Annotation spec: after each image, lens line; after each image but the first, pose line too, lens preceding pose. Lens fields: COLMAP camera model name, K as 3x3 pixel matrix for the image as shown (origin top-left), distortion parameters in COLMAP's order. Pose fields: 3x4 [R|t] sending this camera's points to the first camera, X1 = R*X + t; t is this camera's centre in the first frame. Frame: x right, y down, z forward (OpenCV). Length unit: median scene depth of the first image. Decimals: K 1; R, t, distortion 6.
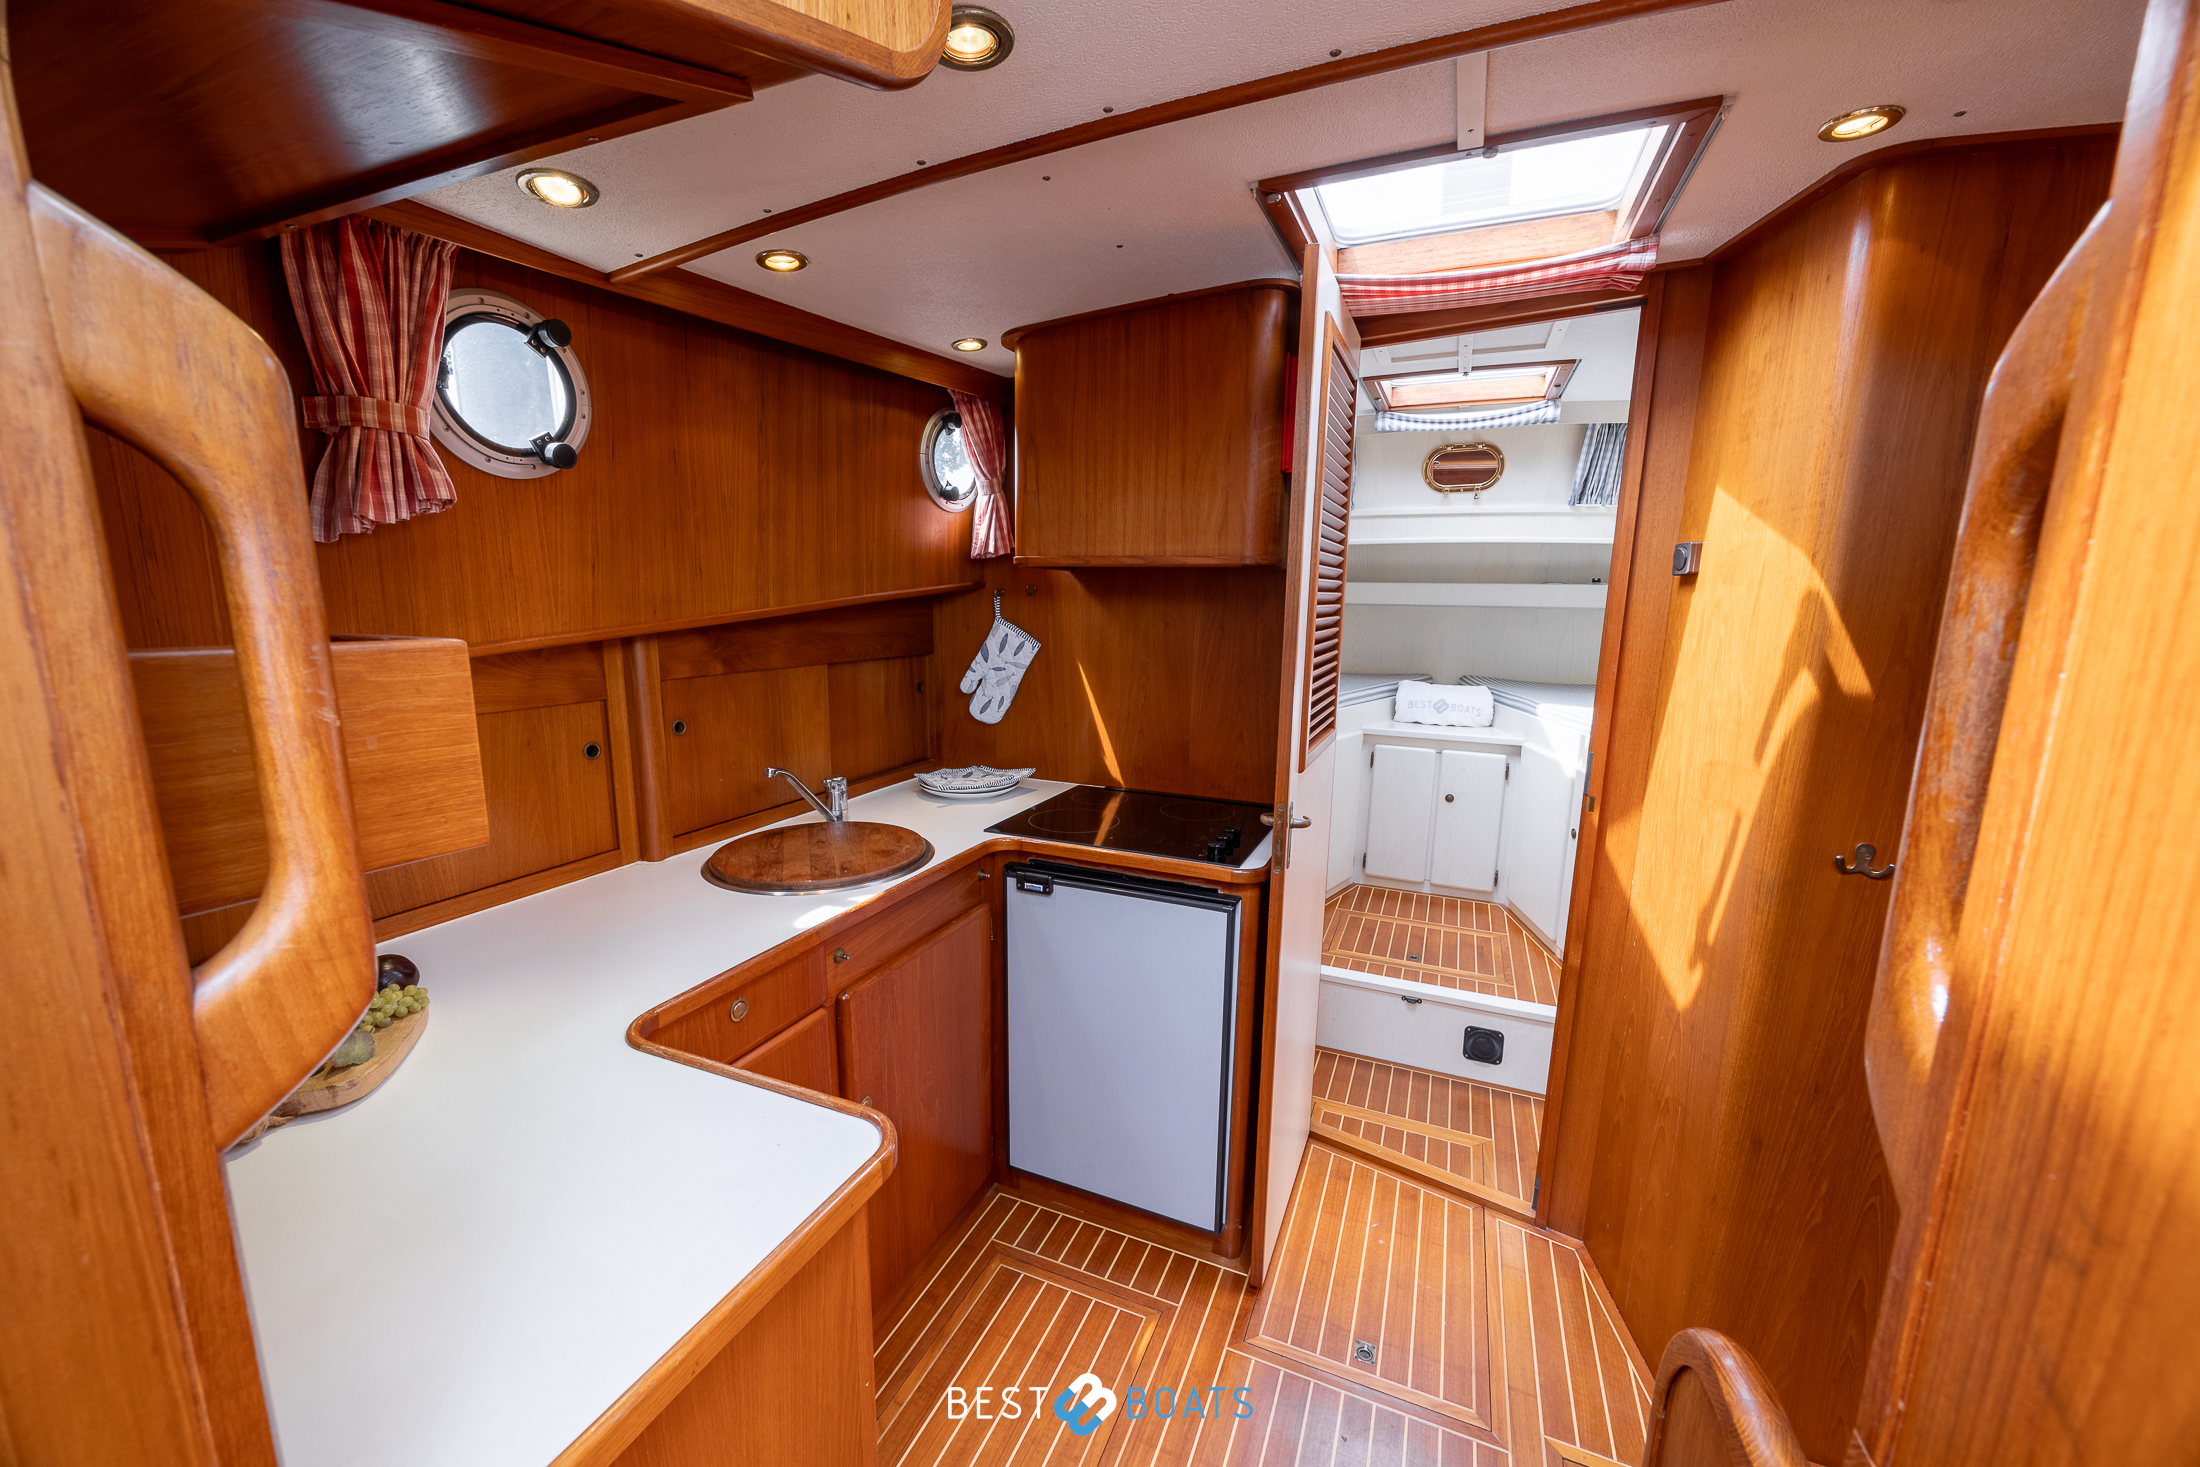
lens RADIAL K [[869.8, 0, 1079.9], [0, 869.8, 751.1], [0, 0, 1]] dist [0.001572, 0.000079]
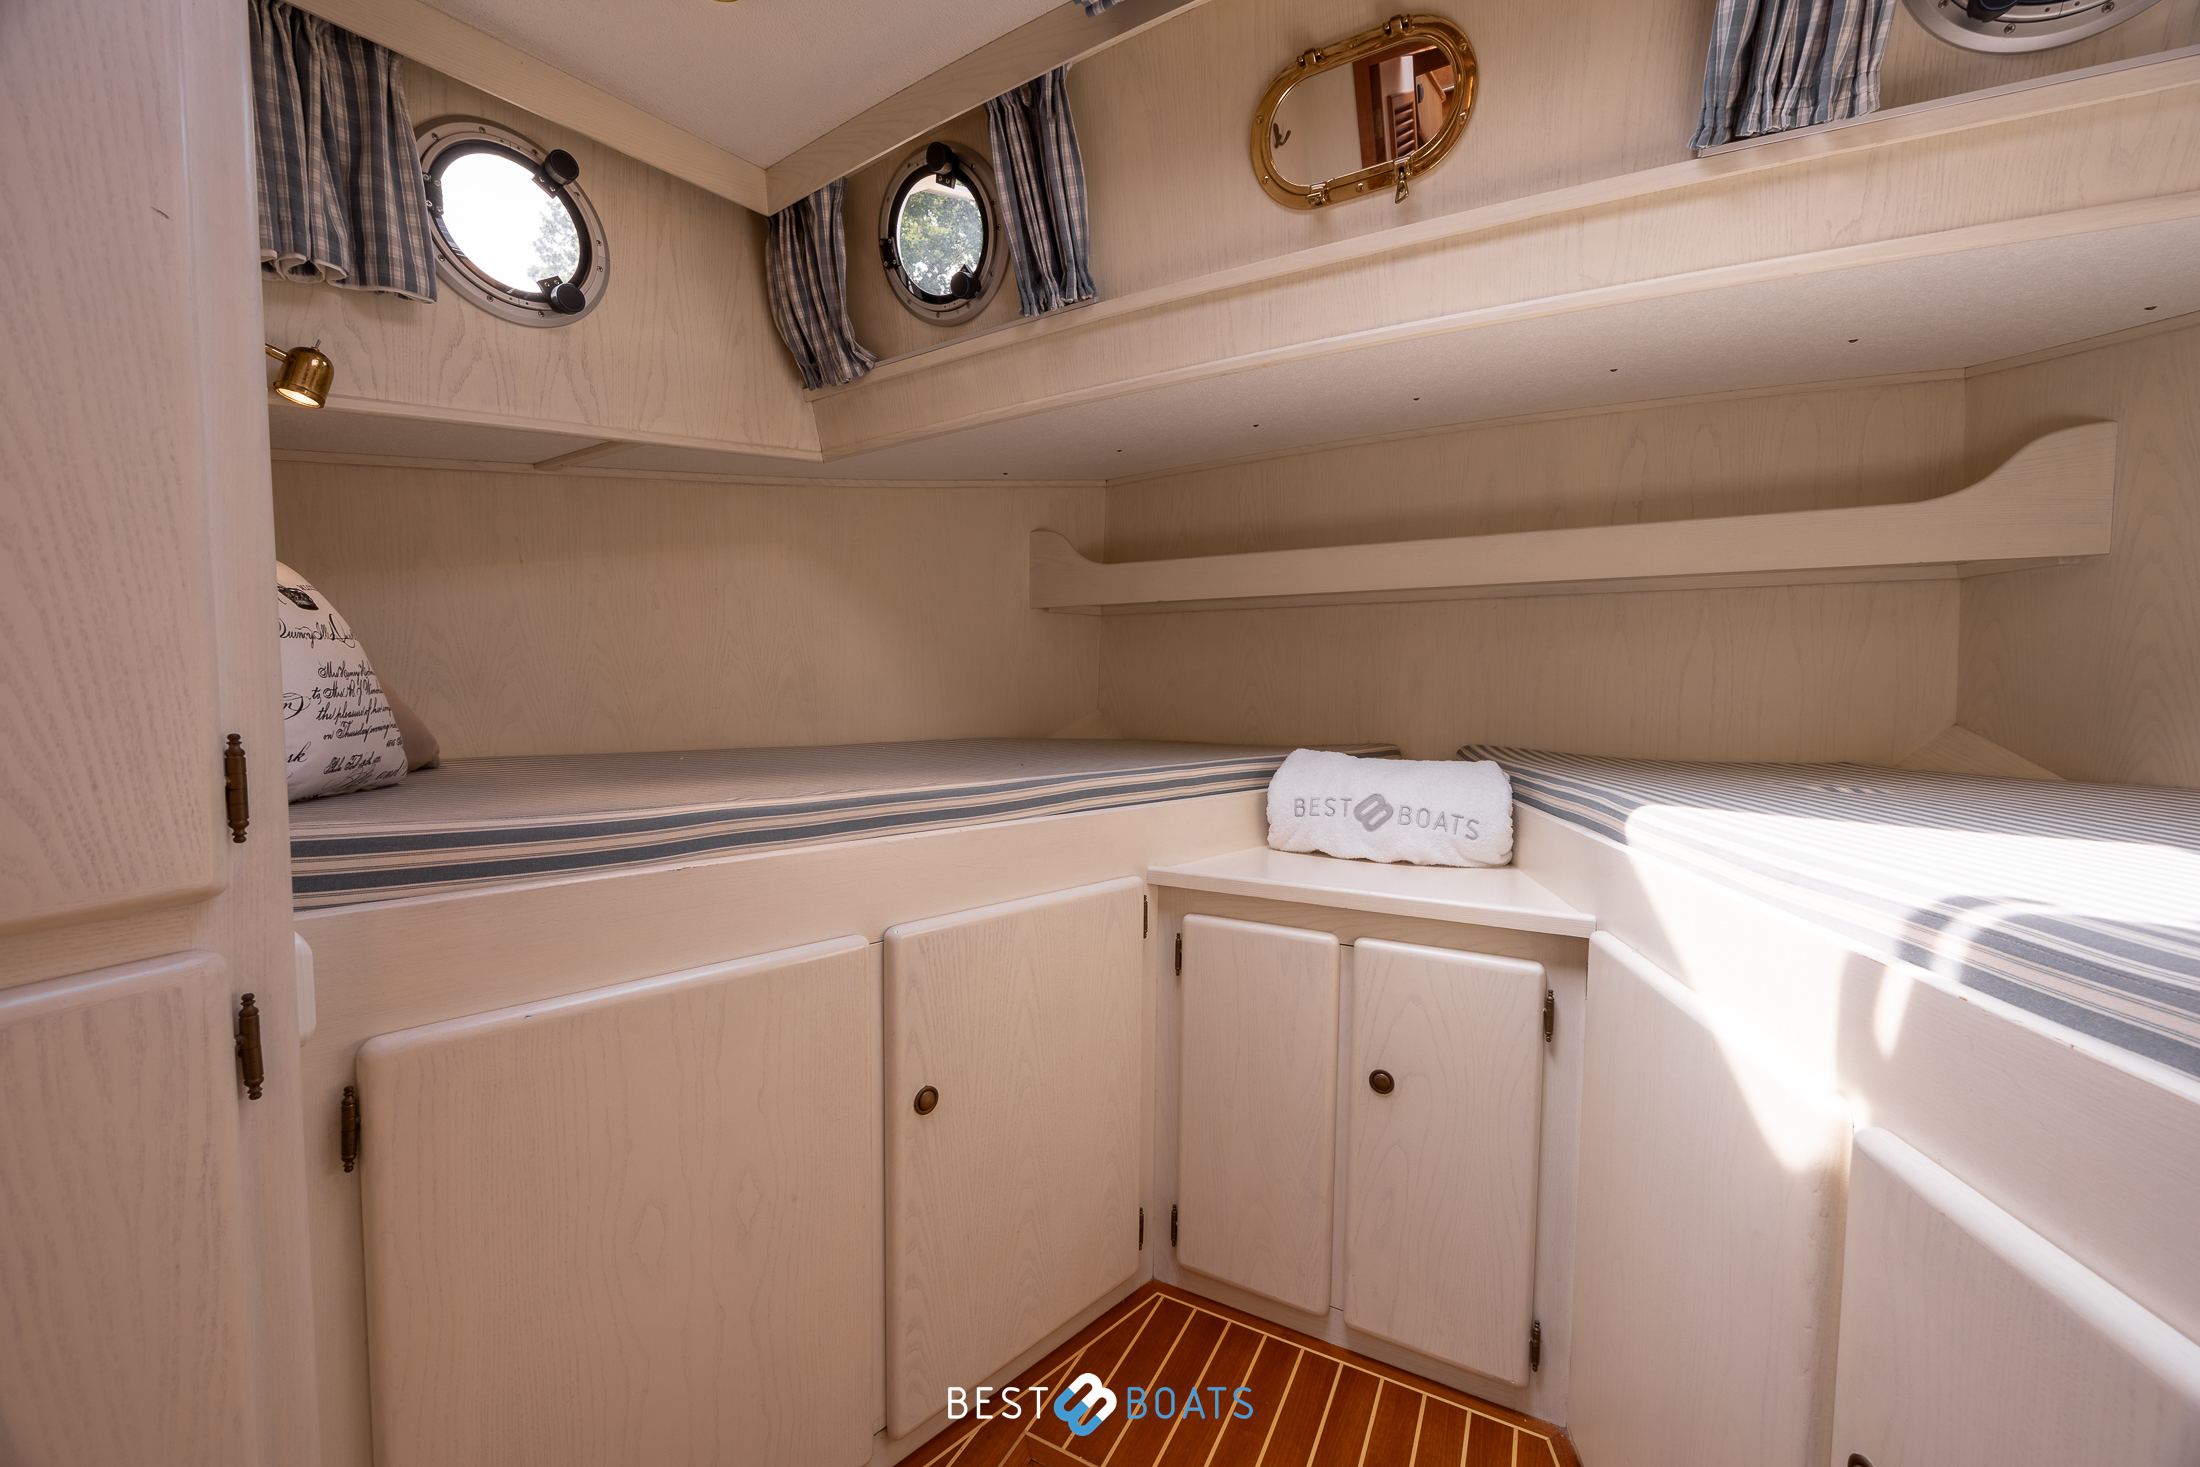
lens RADIAL K [[869.8, 0, 1079.9], [0, 869.8, 751.1], [0, 0, 1]] dist [0.001572, 0.000079]
pose [[0.995198, -0.002436, -0.097854, 0.339668], [-0.008948, 0.993240, -0.115733, -0.034204], [0.097474, 0.116053, 0.988449, 0.632626]]
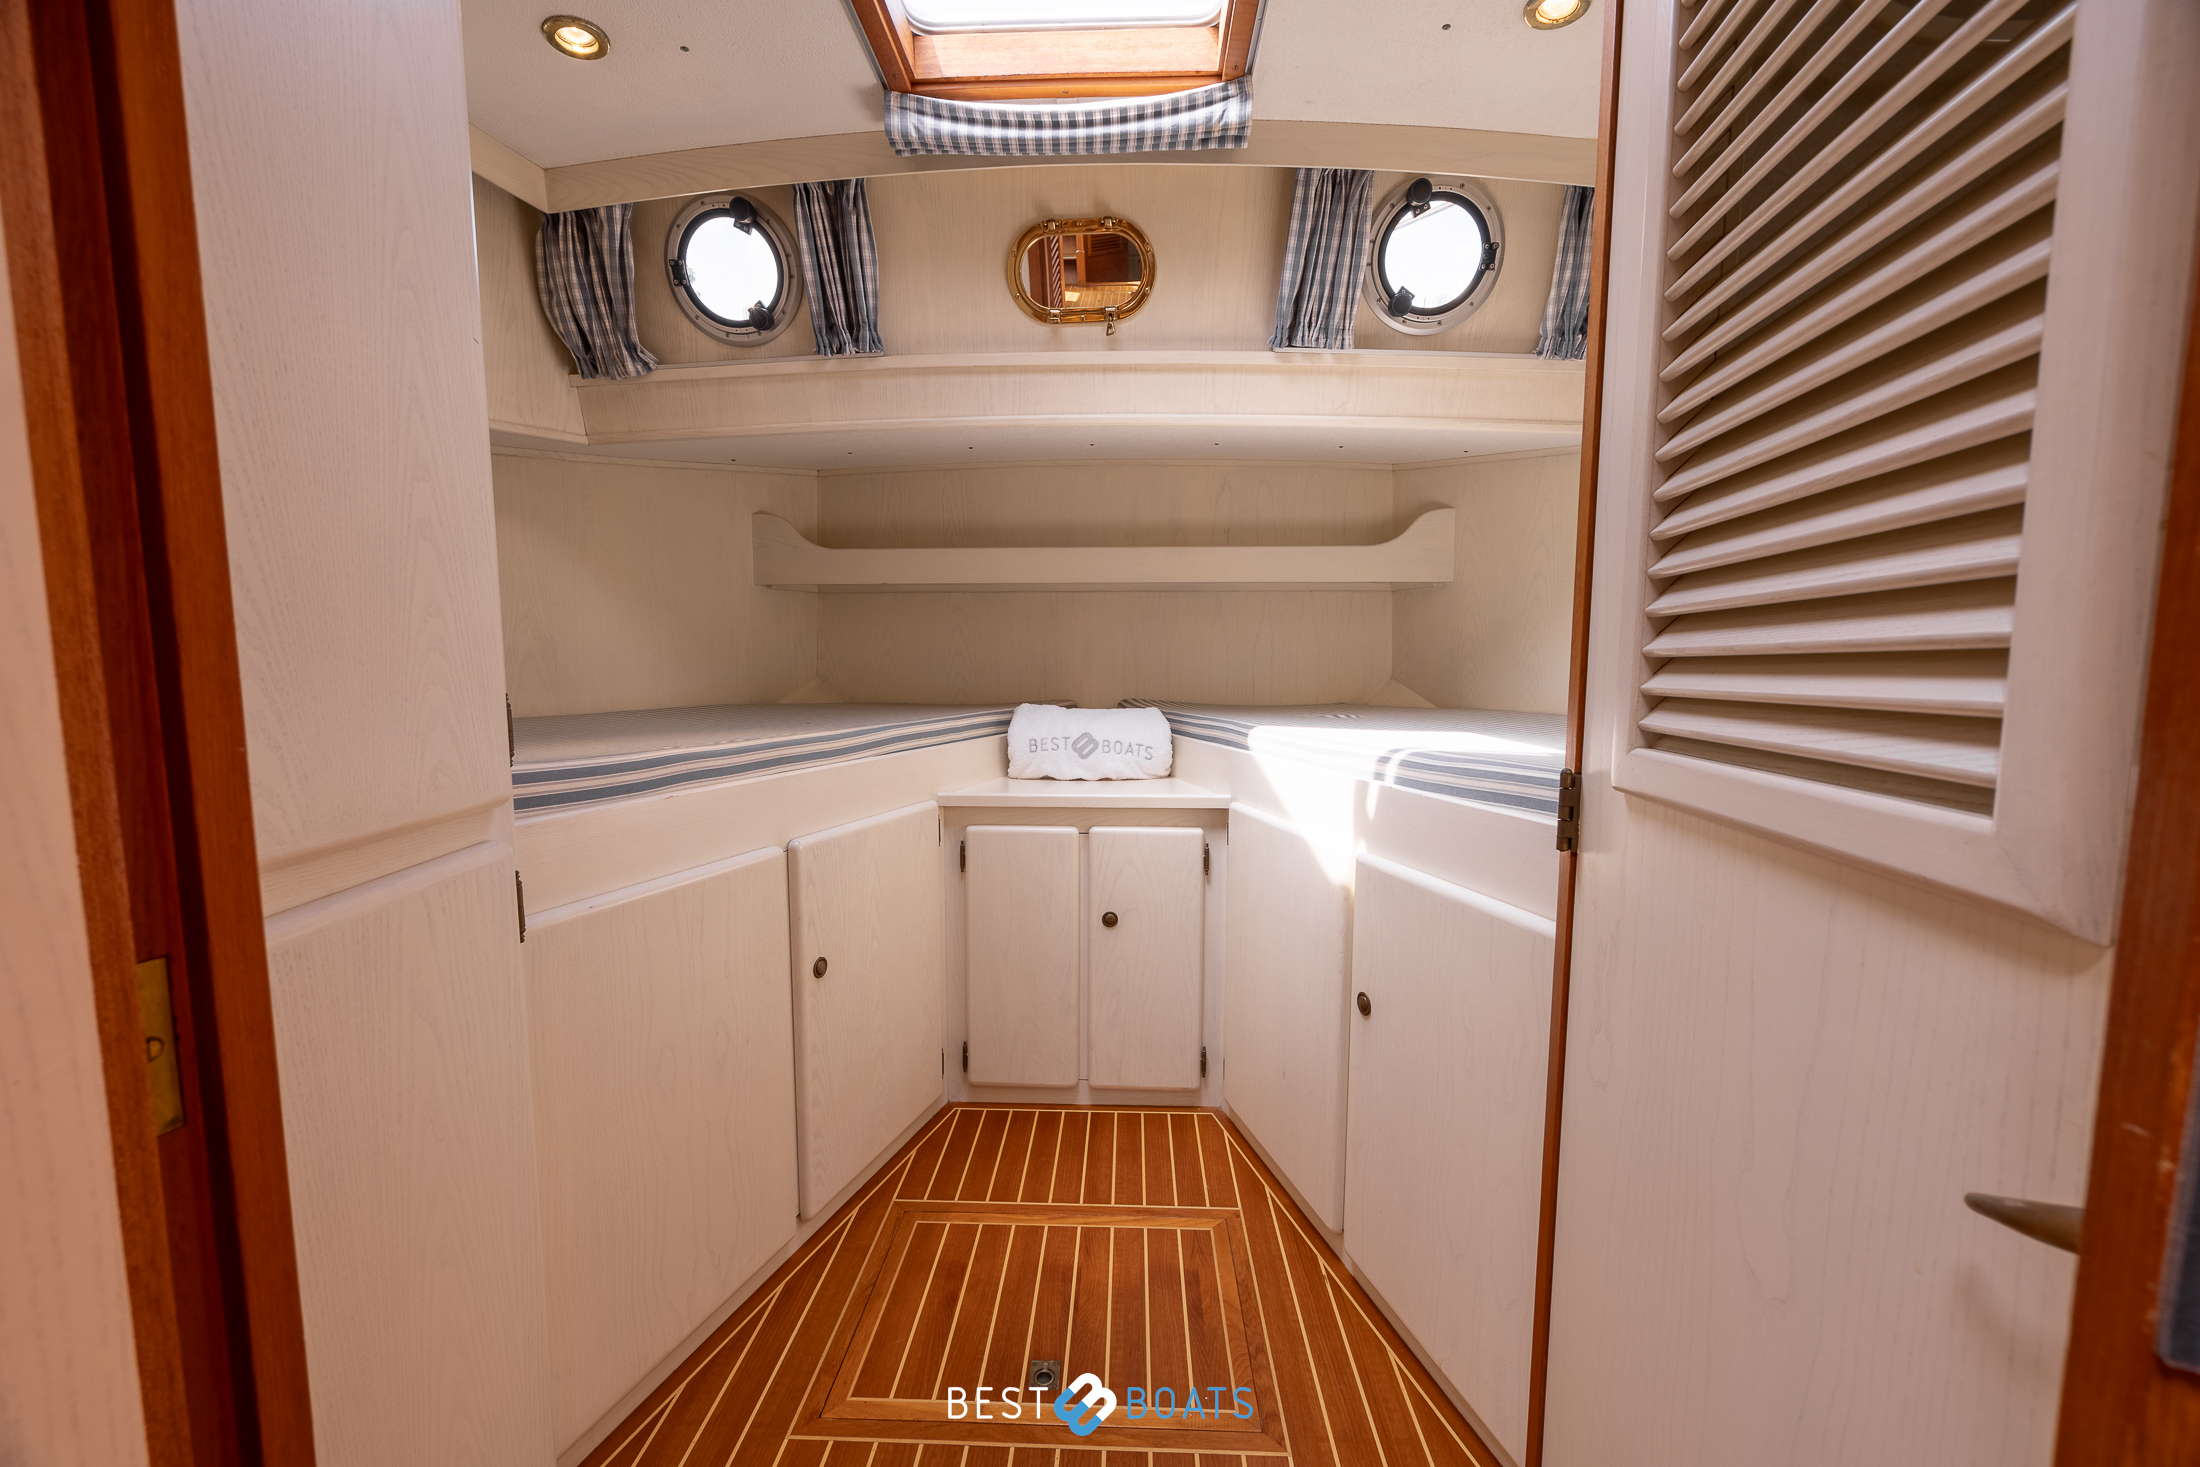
lens RADIAL K [[869.8, 0, 1079.9], [0, 869.8, 751.1], [0, 0, 1]] dist [0.001572, 0.000079]
pose [[0.938824, -0.047012, 0.341173, 0.235739], [0.074002, 0.995037, -0.066525, -0.012287], [-0.336352, 0.087703, 0.937644, 0.510599]]
